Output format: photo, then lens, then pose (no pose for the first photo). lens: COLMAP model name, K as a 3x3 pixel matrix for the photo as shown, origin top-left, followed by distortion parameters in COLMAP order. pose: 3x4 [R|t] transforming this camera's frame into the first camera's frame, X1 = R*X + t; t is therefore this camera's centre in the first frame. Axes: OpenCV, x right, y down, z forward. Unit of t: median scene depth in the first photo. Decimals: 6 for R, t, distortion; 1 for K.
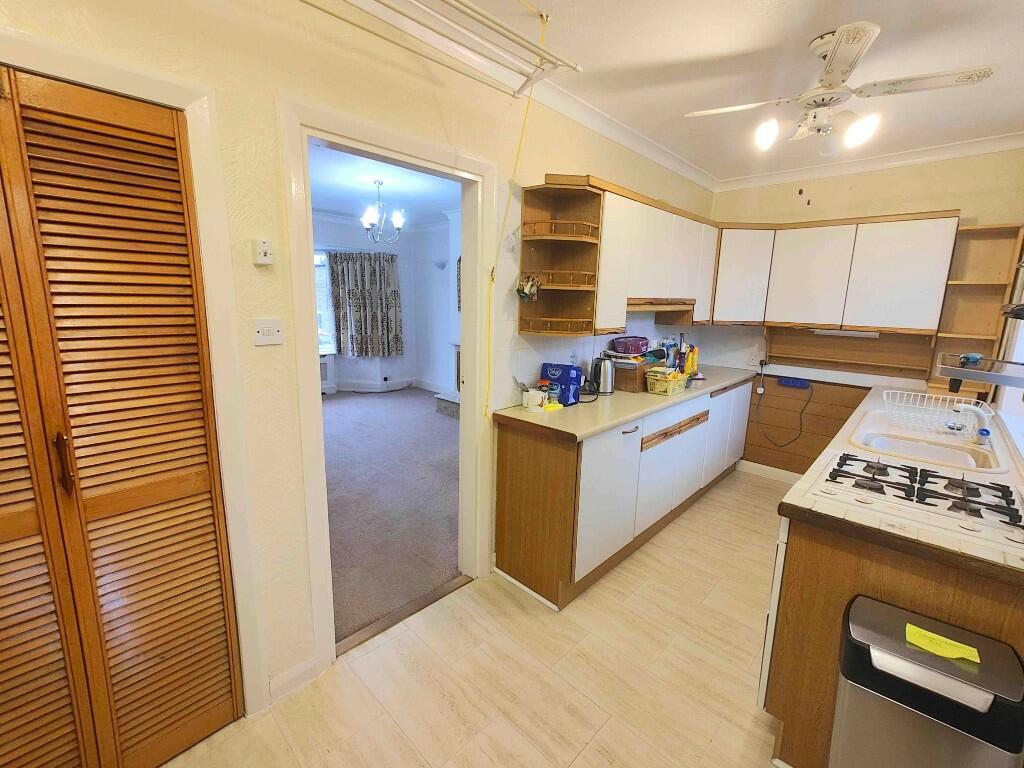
lens RADIAL K [[447.3, 0, 512.5], [0, 447.3, 379.9], [0, 0, 1]] dist [-0.001290, -0.000694]
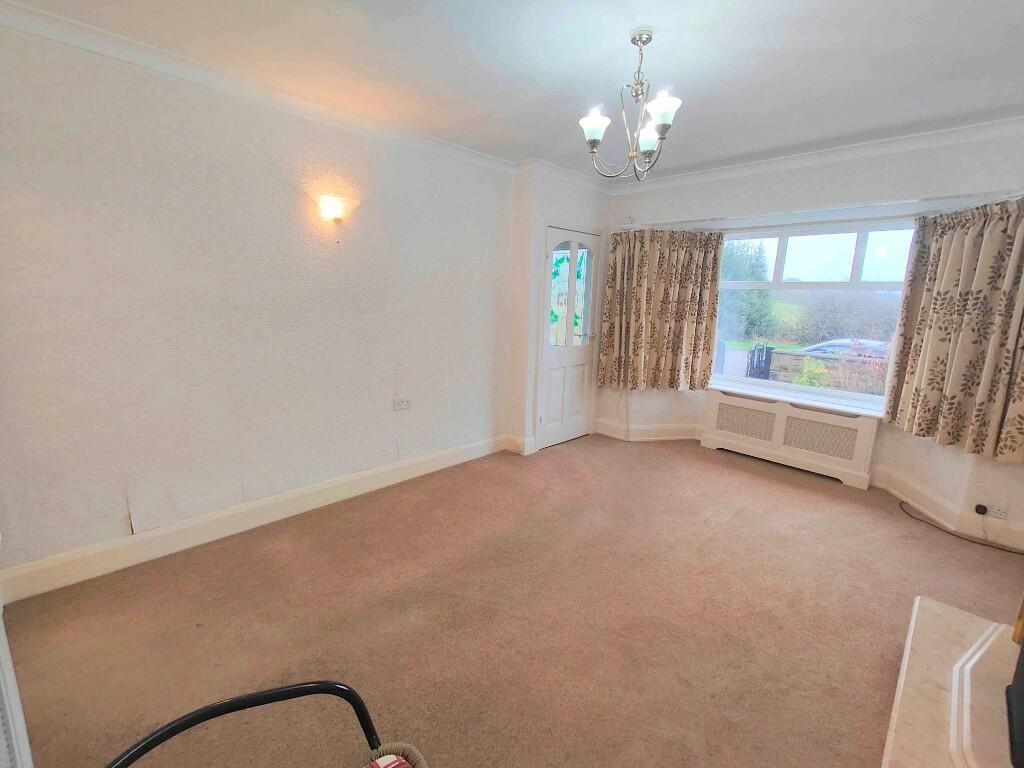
lens RADIAL K [[447.3, 0, 512.5], [0, 447.3, 379.9], [0, 0, 1]] dist [-0.001290, -0.000694]
pose [[-0.037343, 0.159603, -0.986475, 0.119604], [-0.212608, 0.963293, 0.163900, -0.095133], [0.976424, 0.215853, -0.002039, 0.580731]]
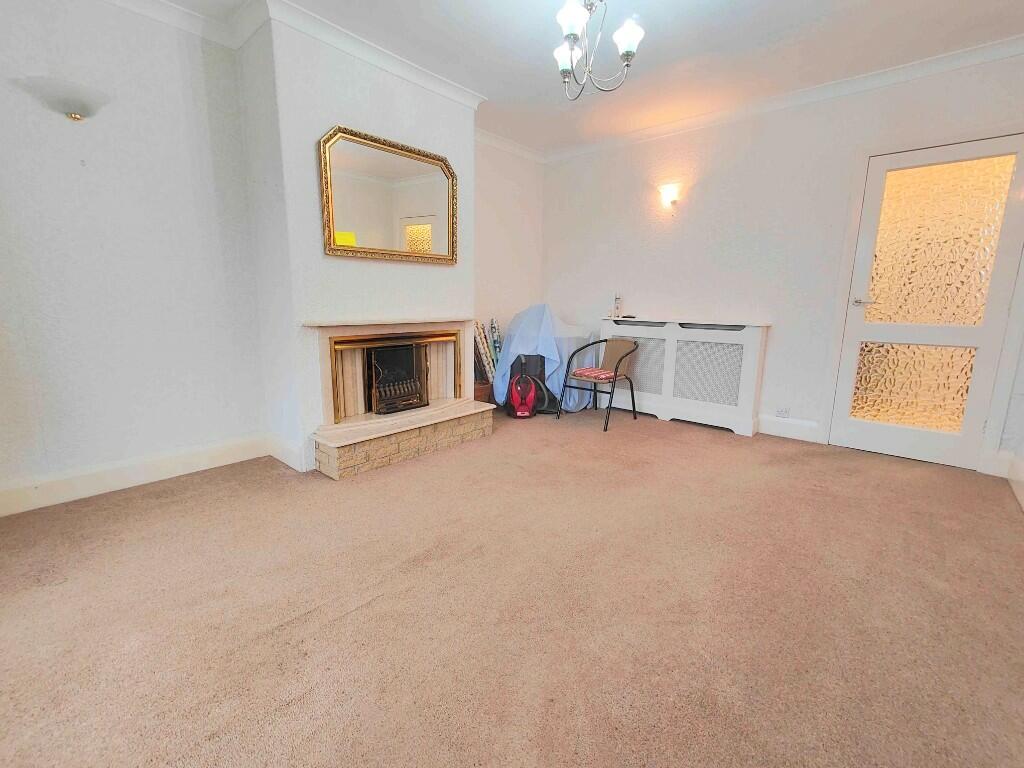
lens RADIAL K [[447.3, 0, 512.5], [0, 447.3, 379.9], [0, 0, 1]] dist [-0.001290, -0.000694]
pose [[-0.025893, -0.203666, 0.978698, -0.516726], [0.172041, 0.963511, 0.205057, -0.075140], [-0.984750, 0.173685, 0.010091, 0.709158]]
